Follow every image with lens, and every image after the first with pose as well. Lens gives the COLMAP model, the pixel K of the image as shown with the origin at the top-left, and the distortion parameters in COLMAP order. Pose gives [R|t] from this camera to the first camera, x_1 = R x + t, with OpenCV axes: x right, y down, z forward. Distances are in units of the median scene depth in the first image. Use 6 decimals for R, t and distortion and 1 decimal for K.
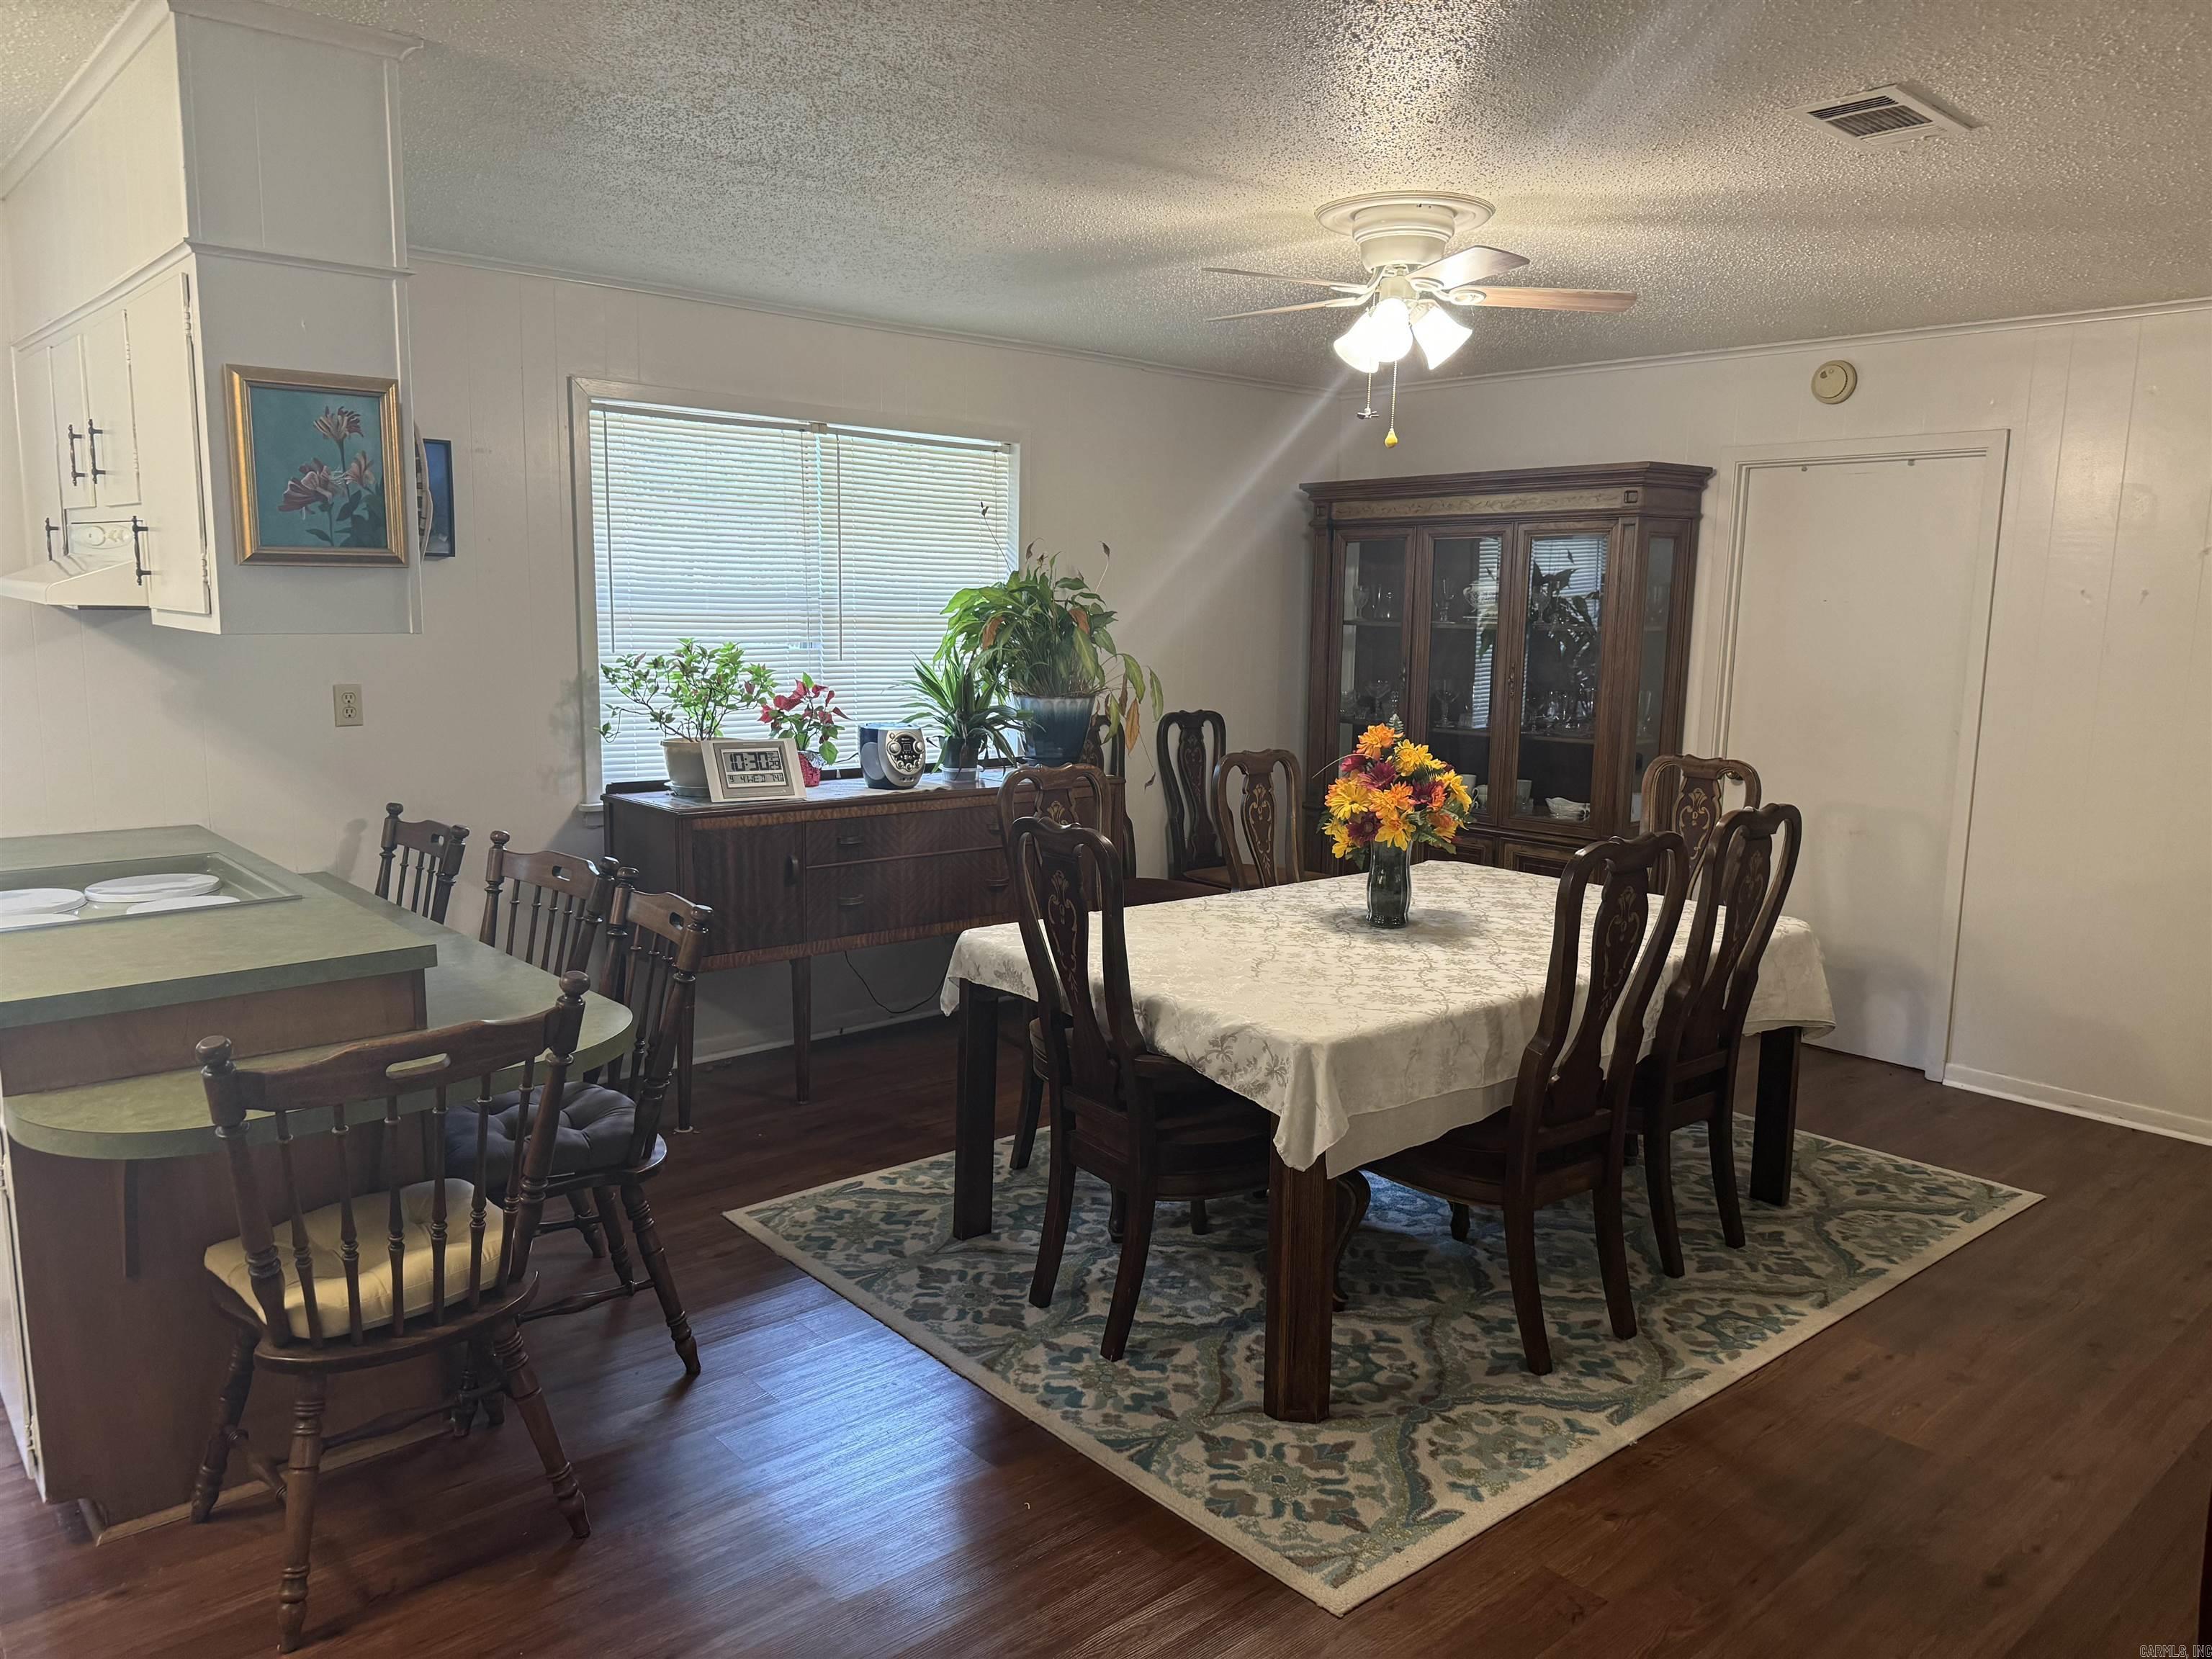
lens RADIAL K [[1569.7, 0, 1090.1], [0, 1569.7, 828.7], [0, 0, 1]] dist [0.071681, -0.107537]
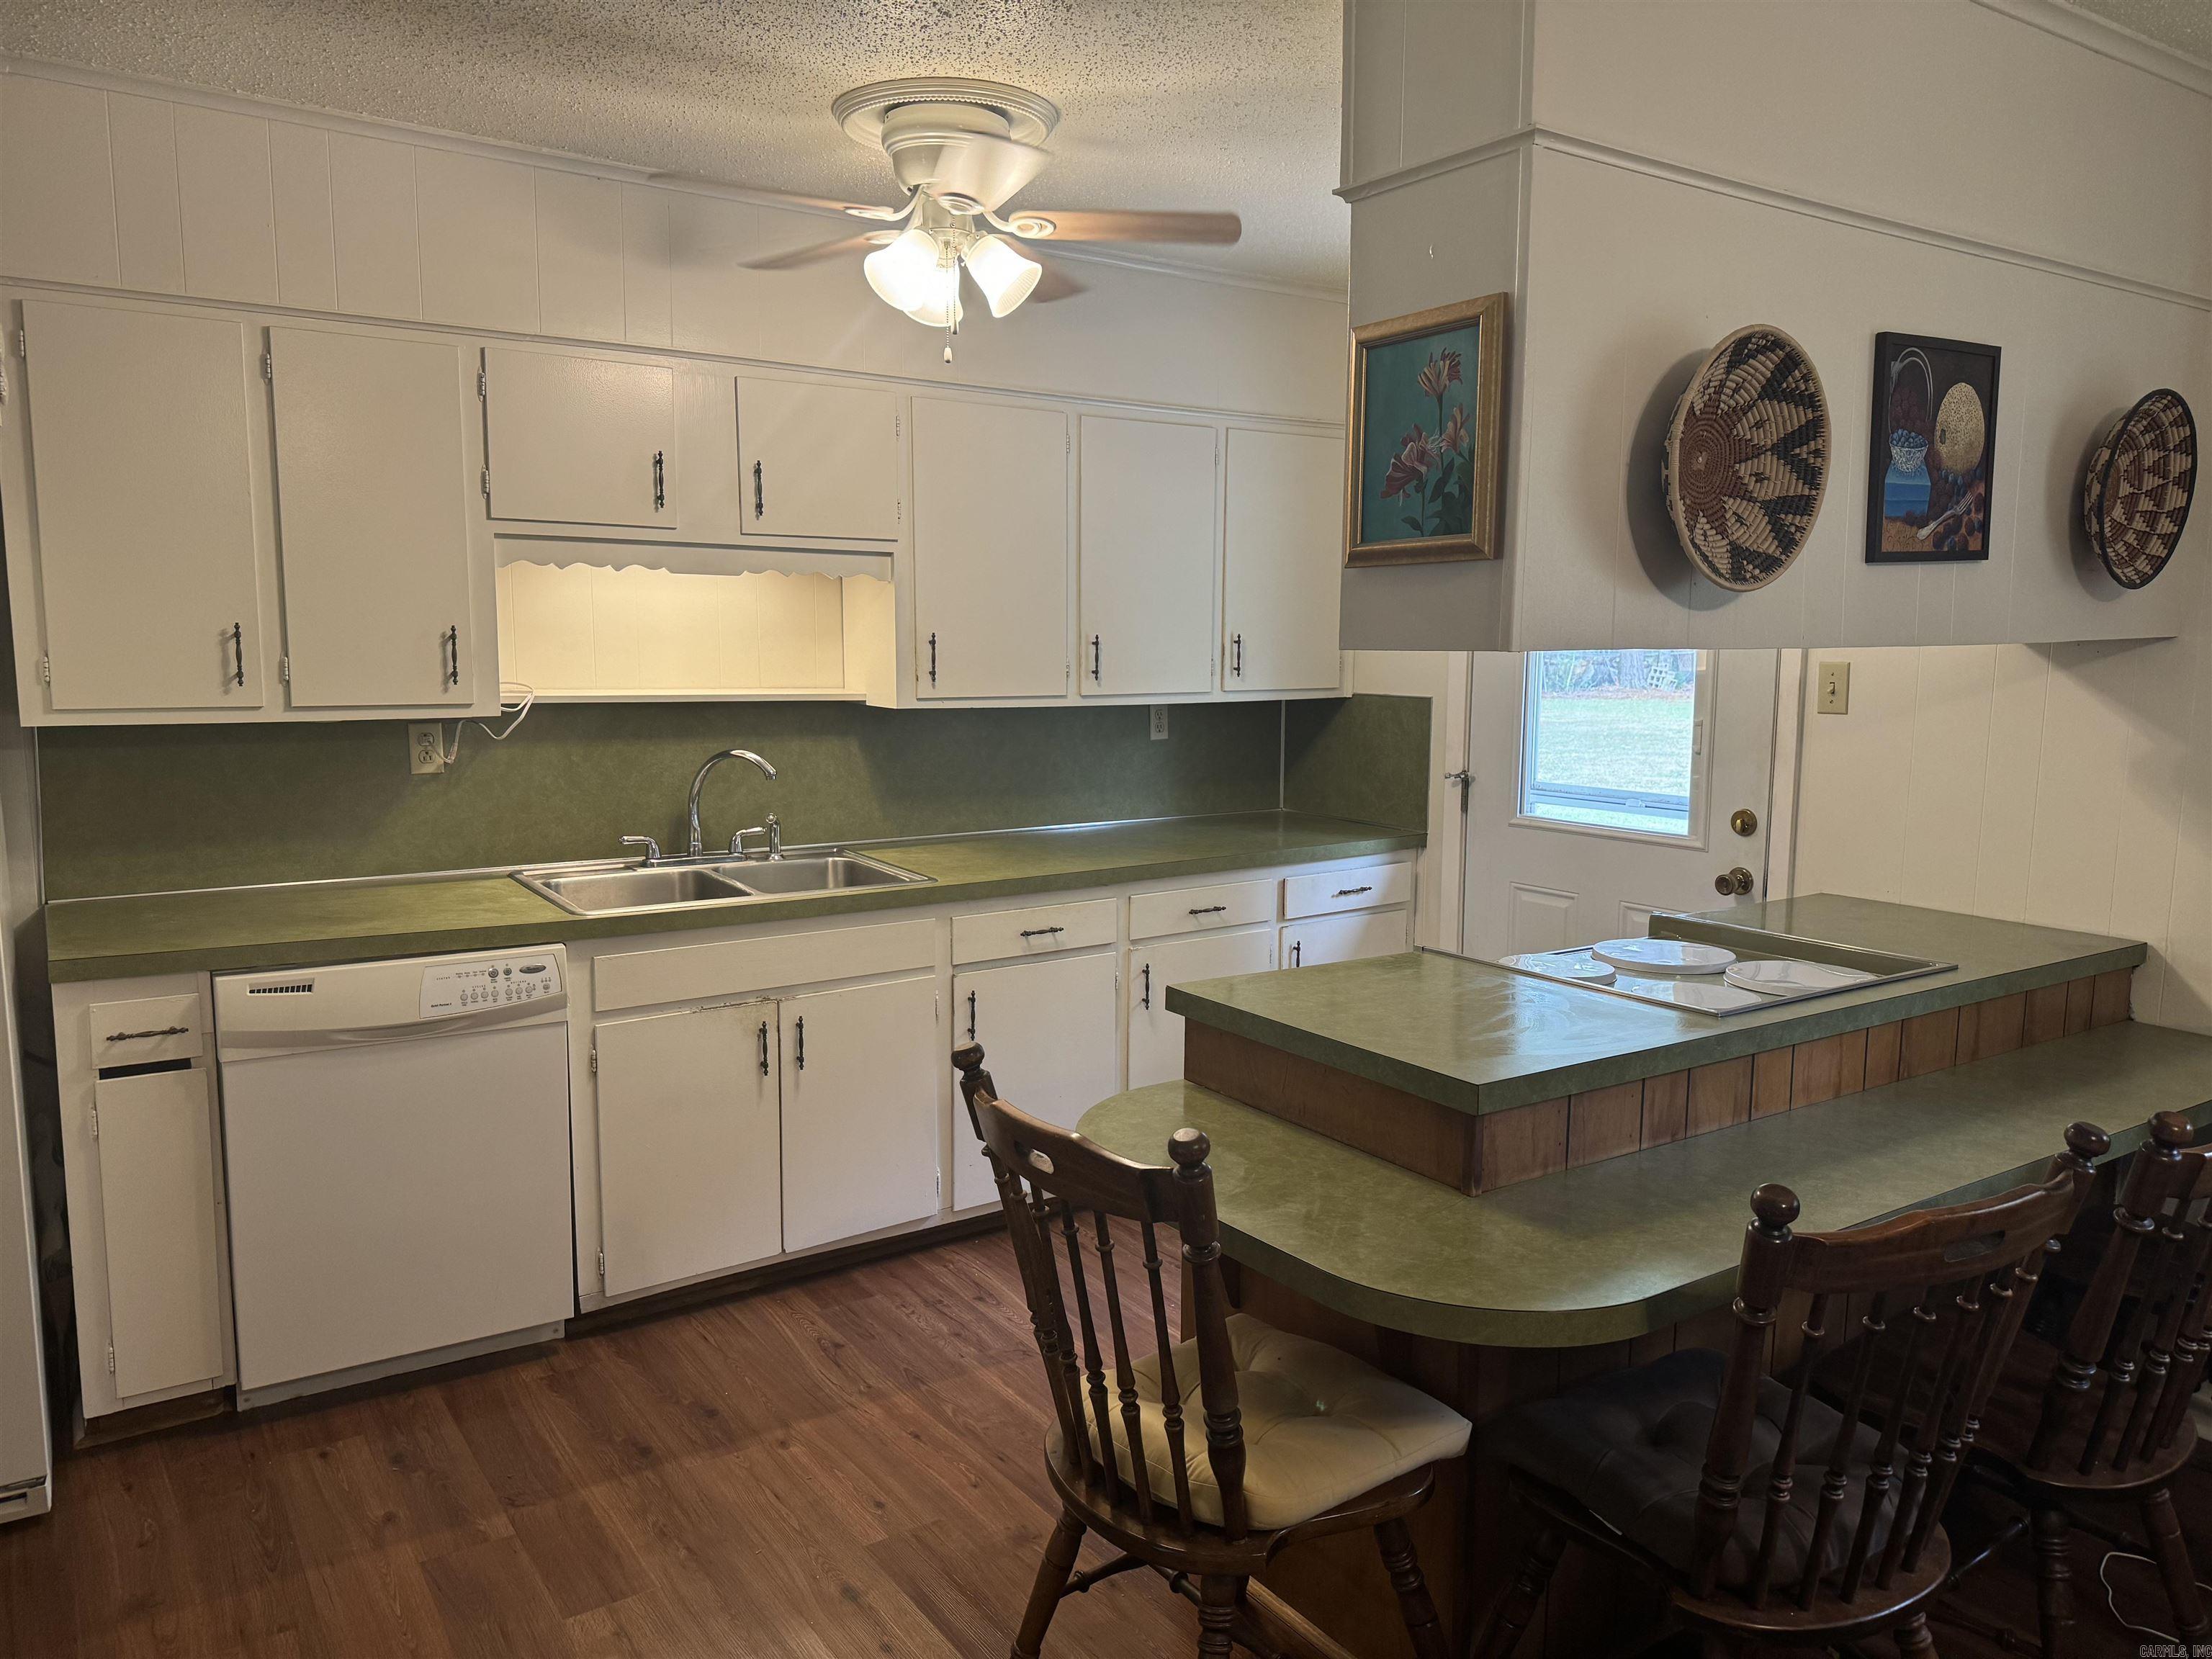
lens RADIAL K [[1569.7, 0, 1090.1], [0, 1569.7, 828.7], [0, 0, 1]] dist [0.071681, -0.107537]
pose [[-0.129117, 0.108550, -0.985670, 0.313577], [-0.150581, 0.980317, 0.127686, -0.112995], [0.980130, 0.164909, -0.110230, 0.952945]]
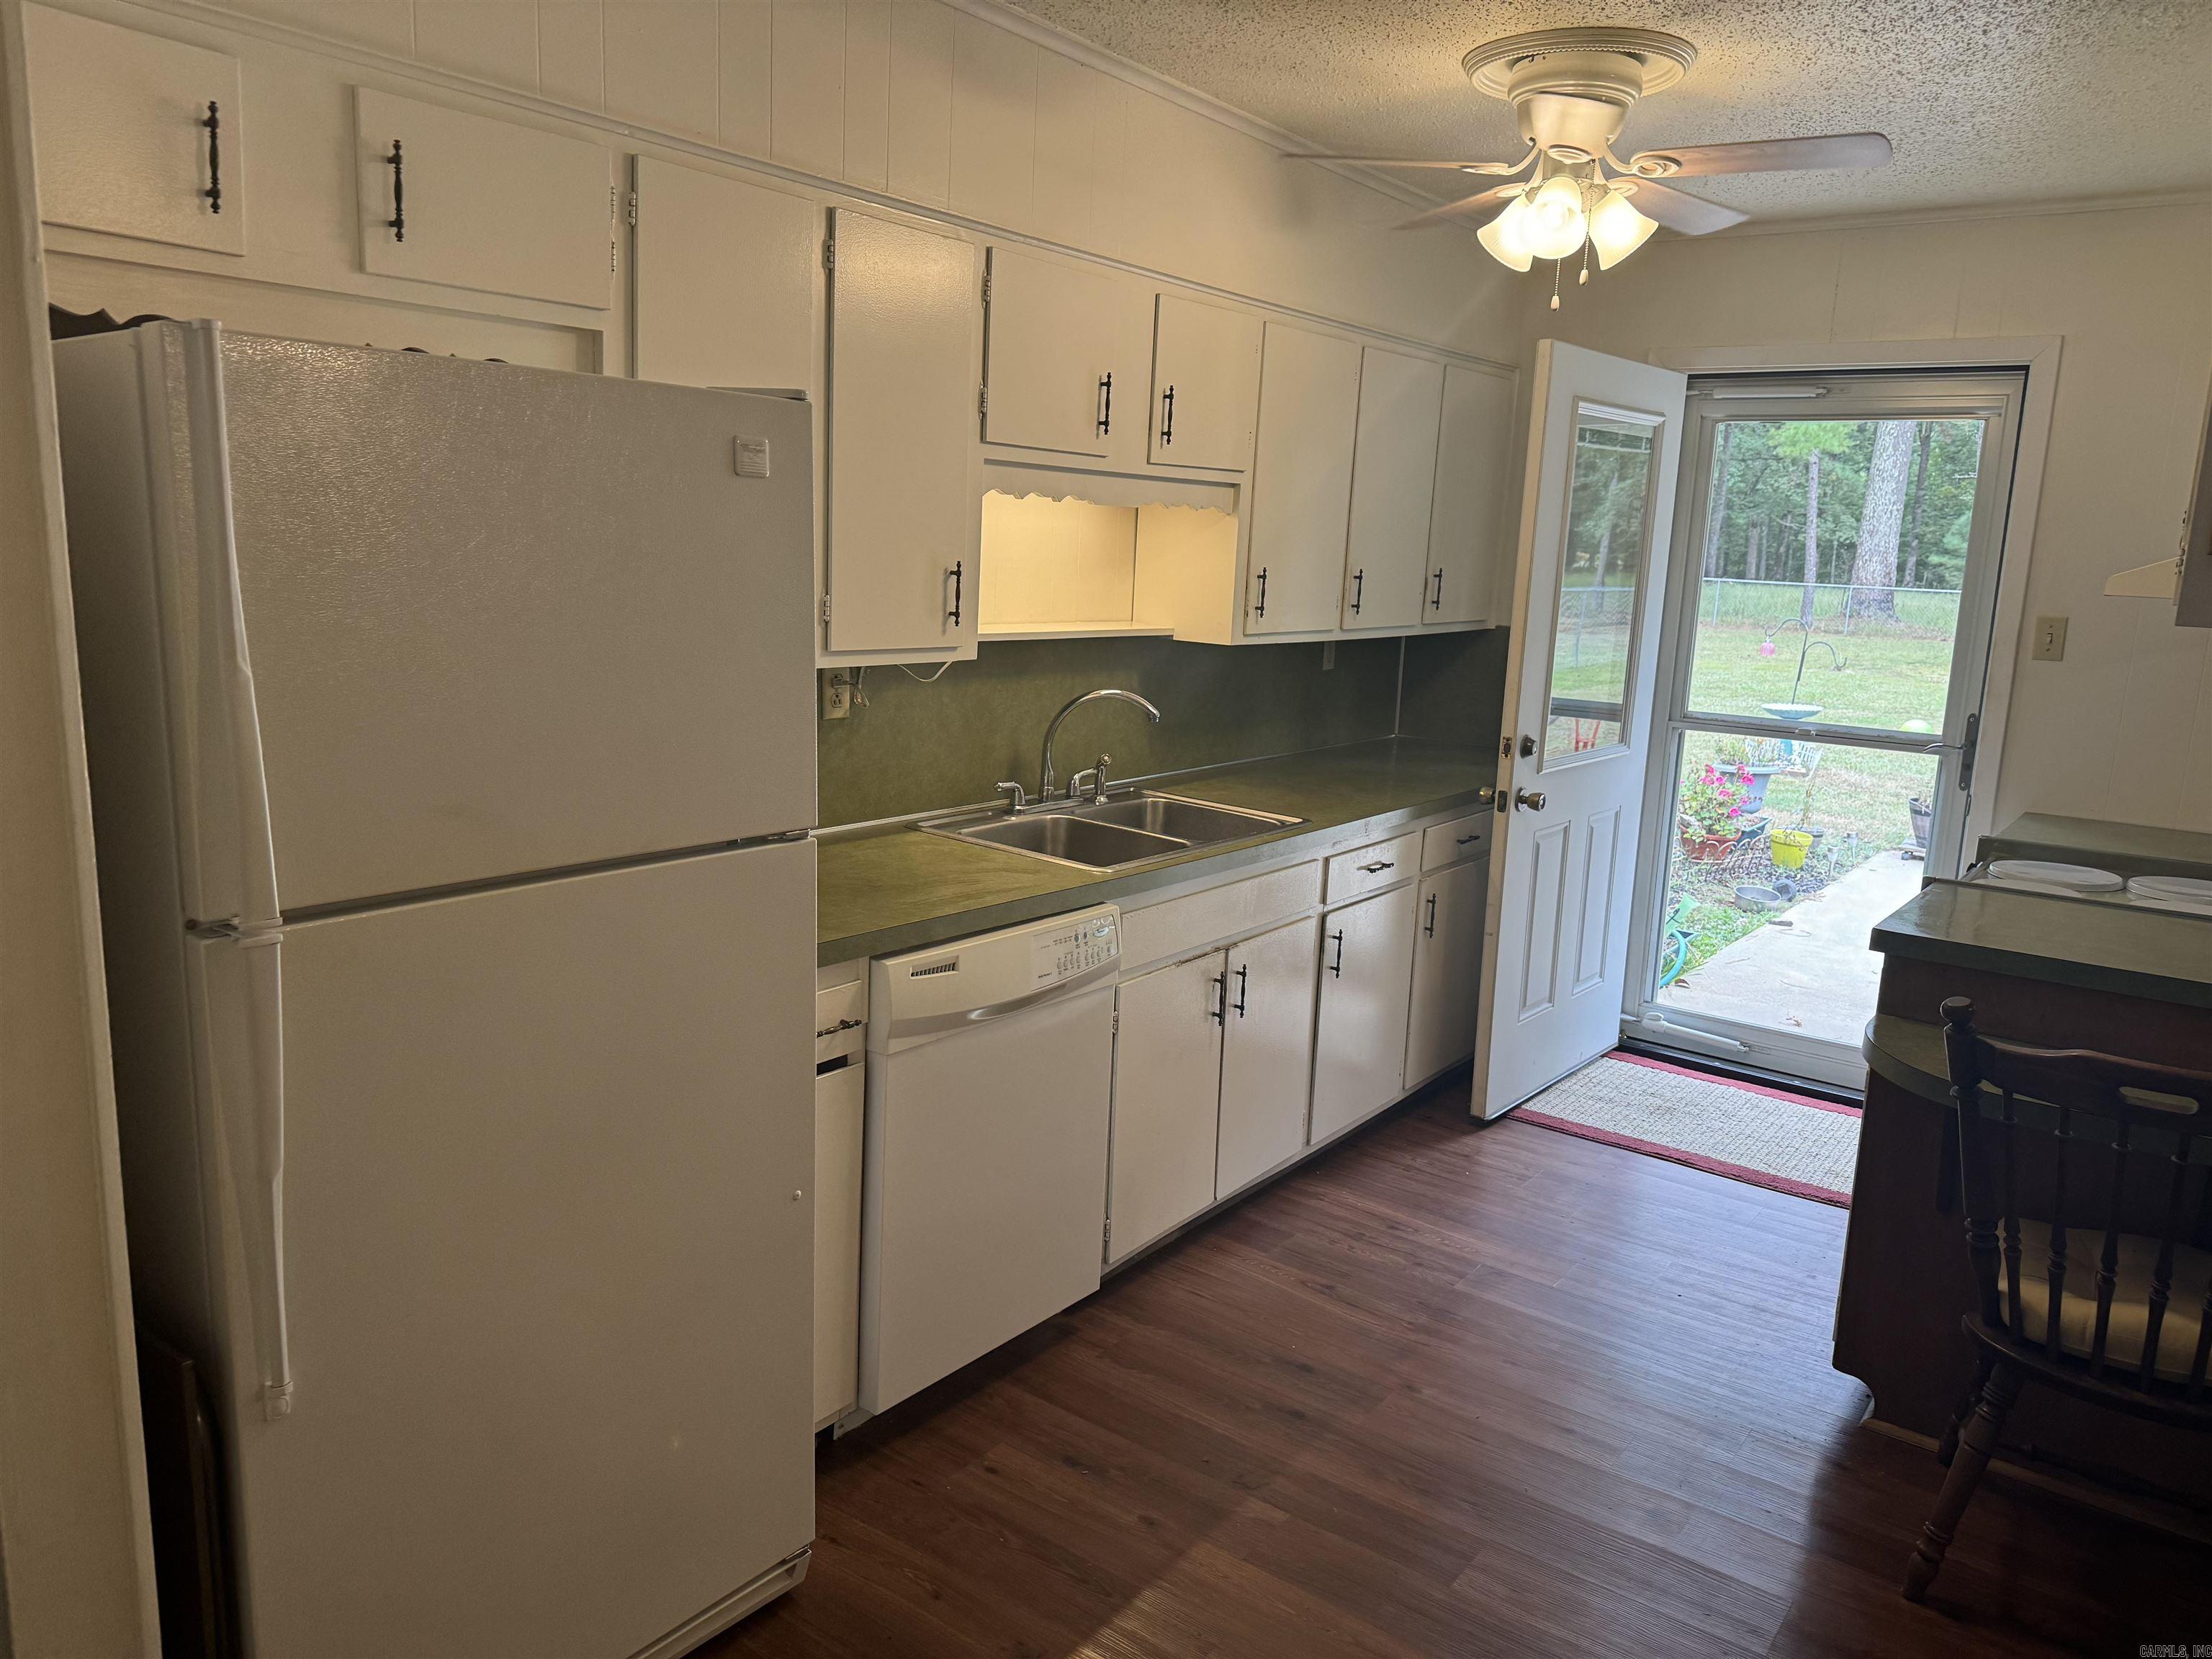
lens RADIAL K [[1569.7, 0, 1090.1], [0, 1569.7, 828.7], [0, 0, 1]] dist [0.071681, -0.107537]
pose [[0.190557, 0.171967, -0.966496, 0.269560], [-0.177111, 0.974404, 0.138454, -0.018198], [0.965567, 0.144793, 0.216137, 0.161170]]
